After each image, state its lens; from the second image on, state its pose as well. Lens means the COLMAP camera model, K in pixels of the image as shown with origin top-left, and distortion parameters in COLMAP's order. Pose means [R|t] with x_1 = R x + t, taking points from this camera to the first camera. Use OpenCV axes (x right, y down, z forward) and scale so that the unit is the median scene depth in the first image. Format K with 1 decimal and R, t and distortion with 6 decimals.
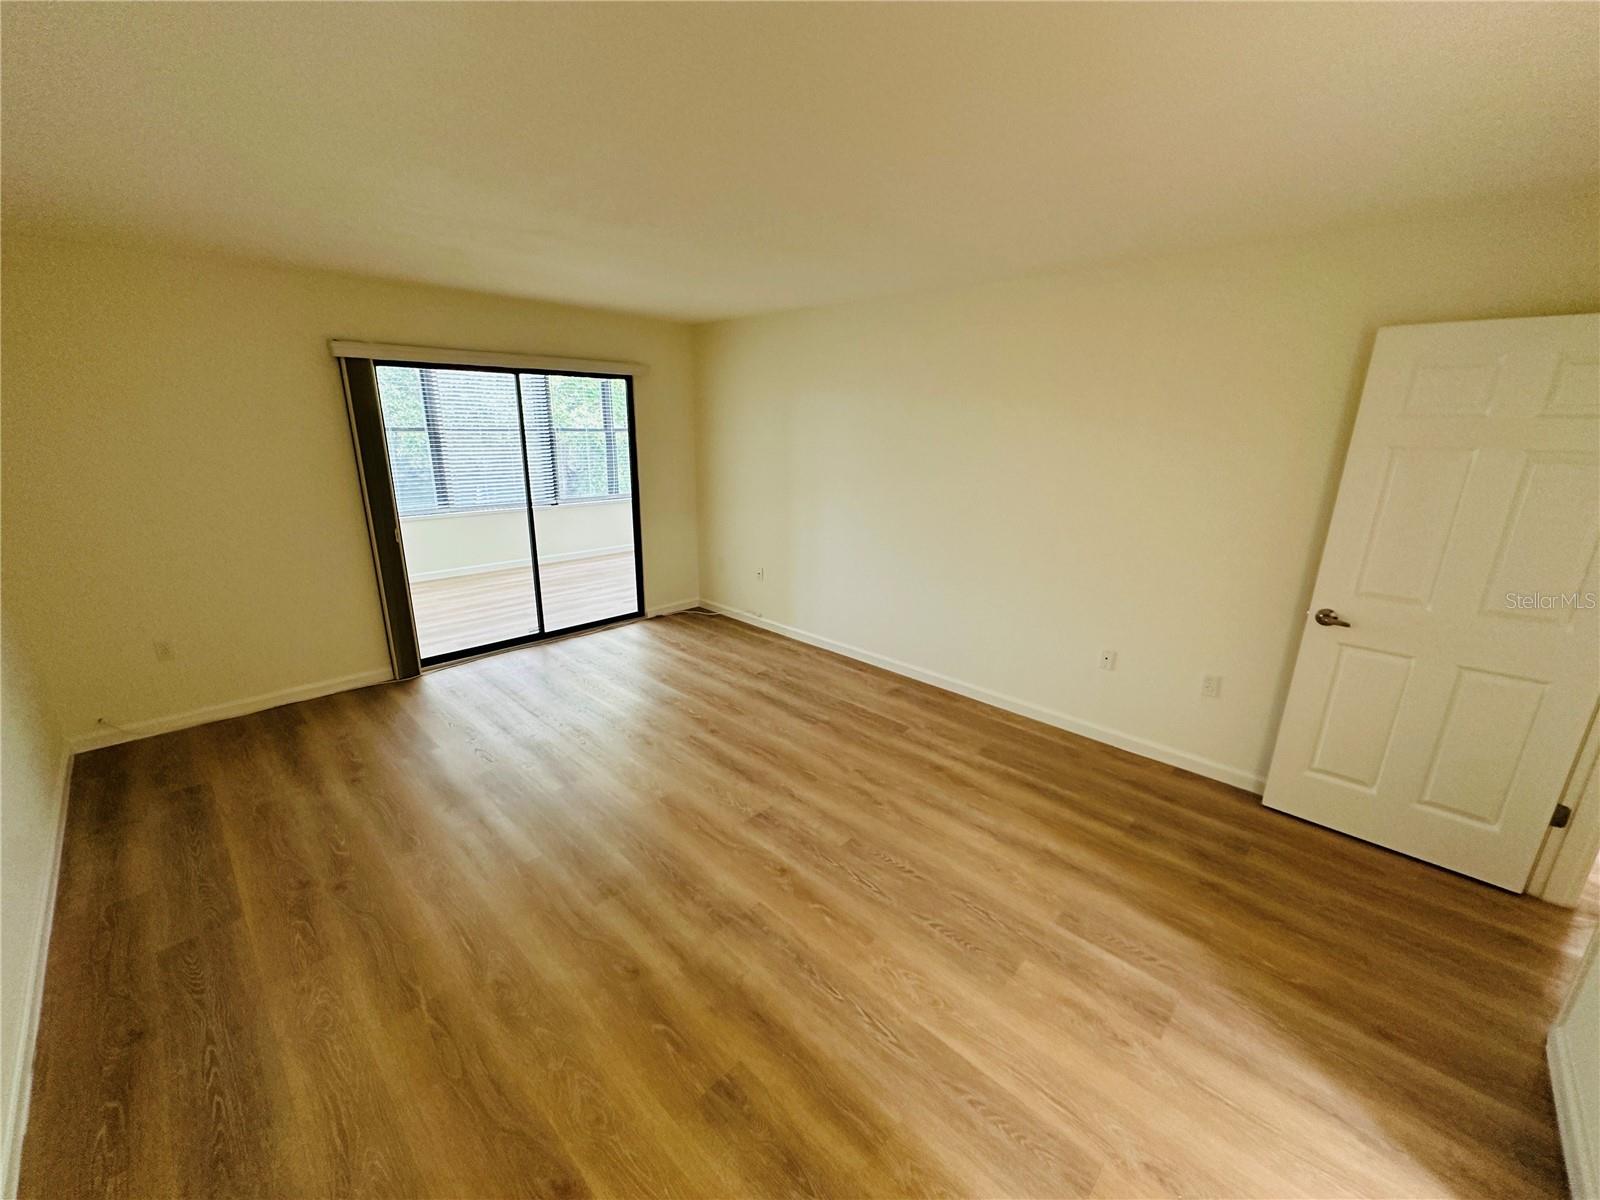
lens RADIAL K [[638.8, 0, 801.4], [0, 638.8, 608.8], [0, 0, 1]] dist [-0.001449, 0.000900]
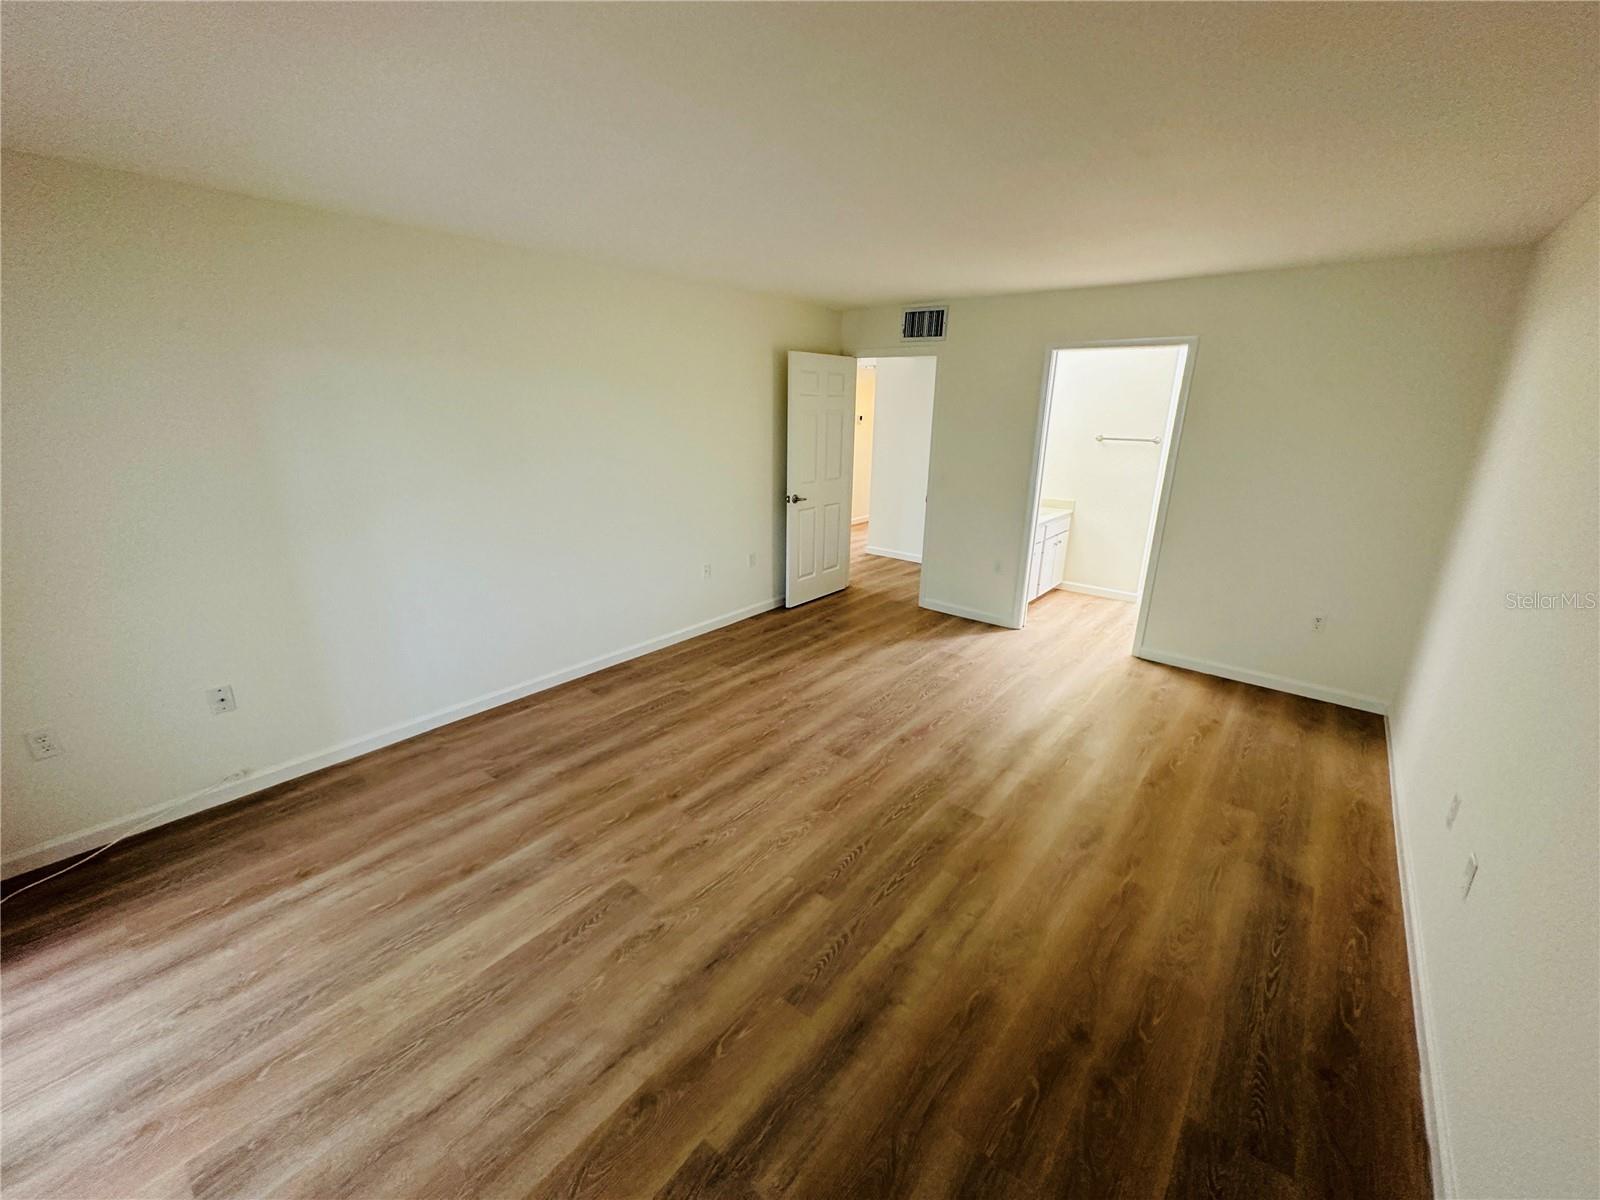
lens RADIAL K [[638.8, 0, 802.1], [0, 638.8, 593.4], [0, 0, 1]] dist [-0.001449, 0.000900]
pose [[-0.084497, -0.301970, 0.949566, -0.983823], [0.273051, 0.909477, 0.313519, -0.289013], [-0.958281, 0.285771, 0.005605, 0.911195]]
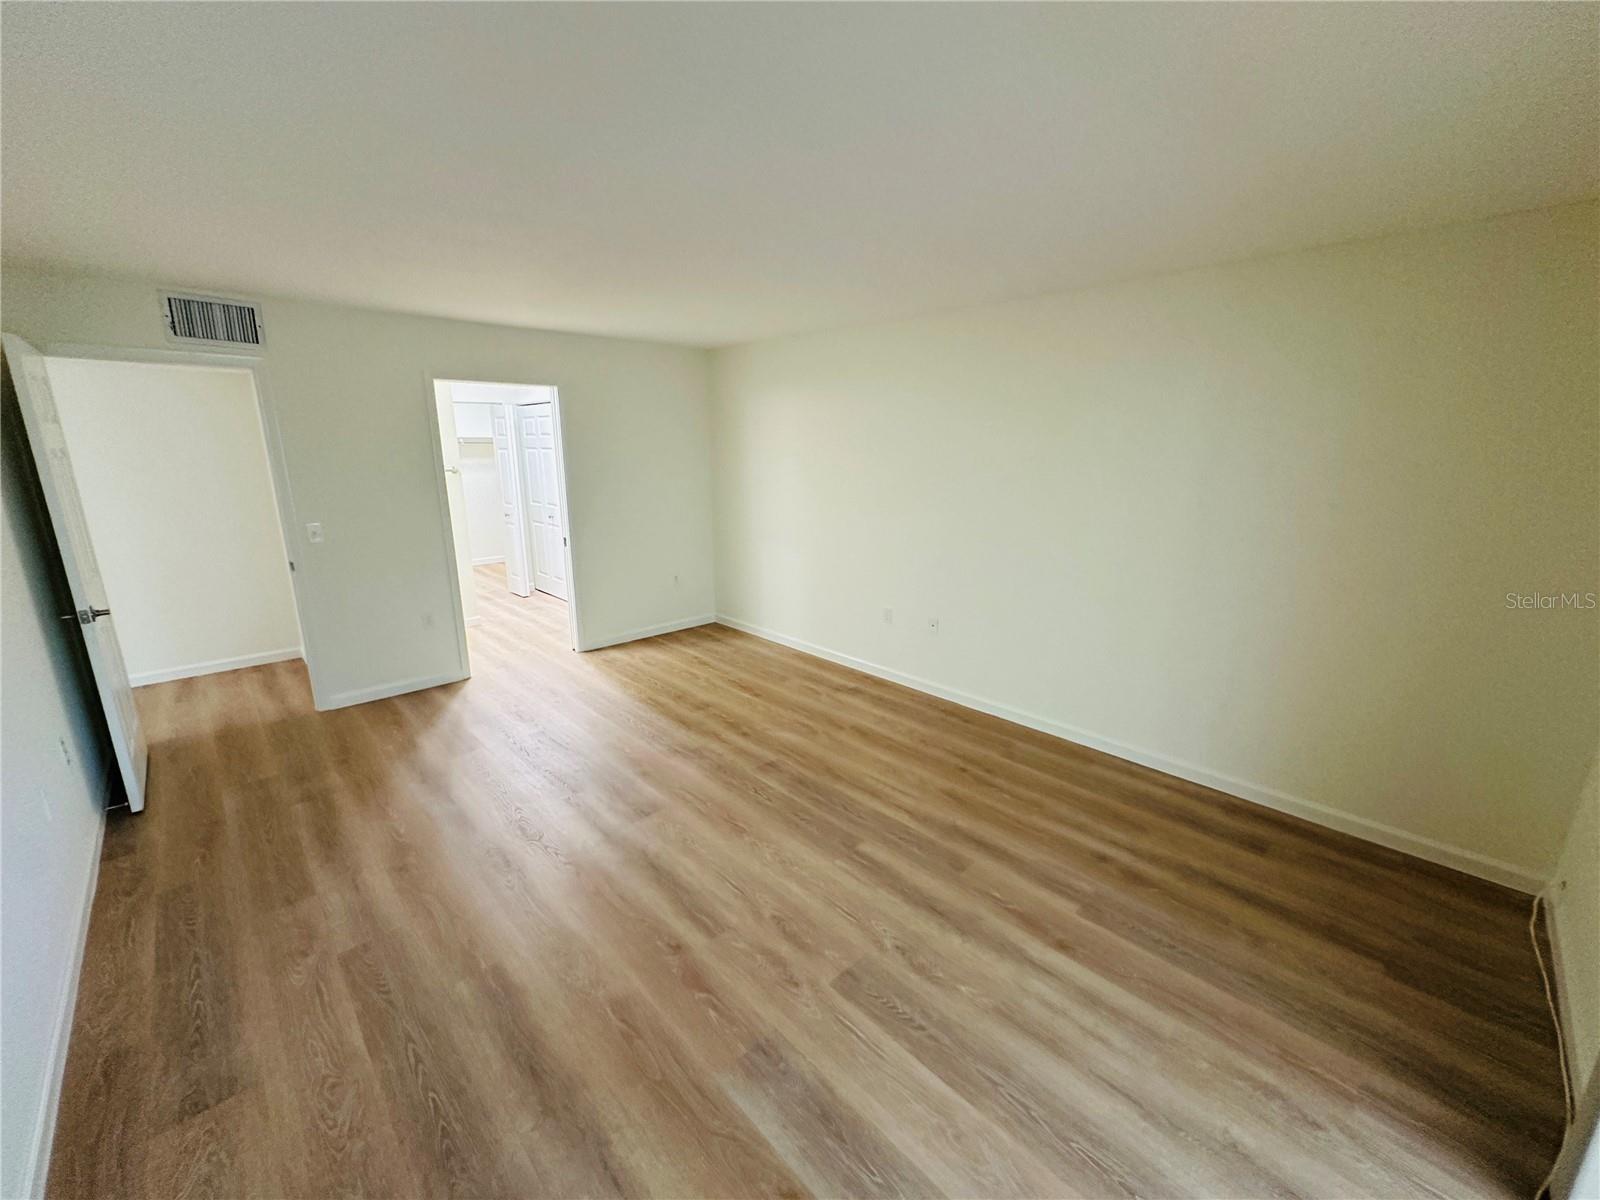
lens RADIAL K [[638.8, 0, 797.2], [0, 638.8, 593.0], [0, 0, 1]] dist [-0.001449, 0.000900]
pose [[-0.999100, -0.023813, 0.035094, -0.312542], [-0.003012, 0.865236, 0.501355, -0.472482], [-0.042303, 0.500798, -0.864530, 1.594341]]
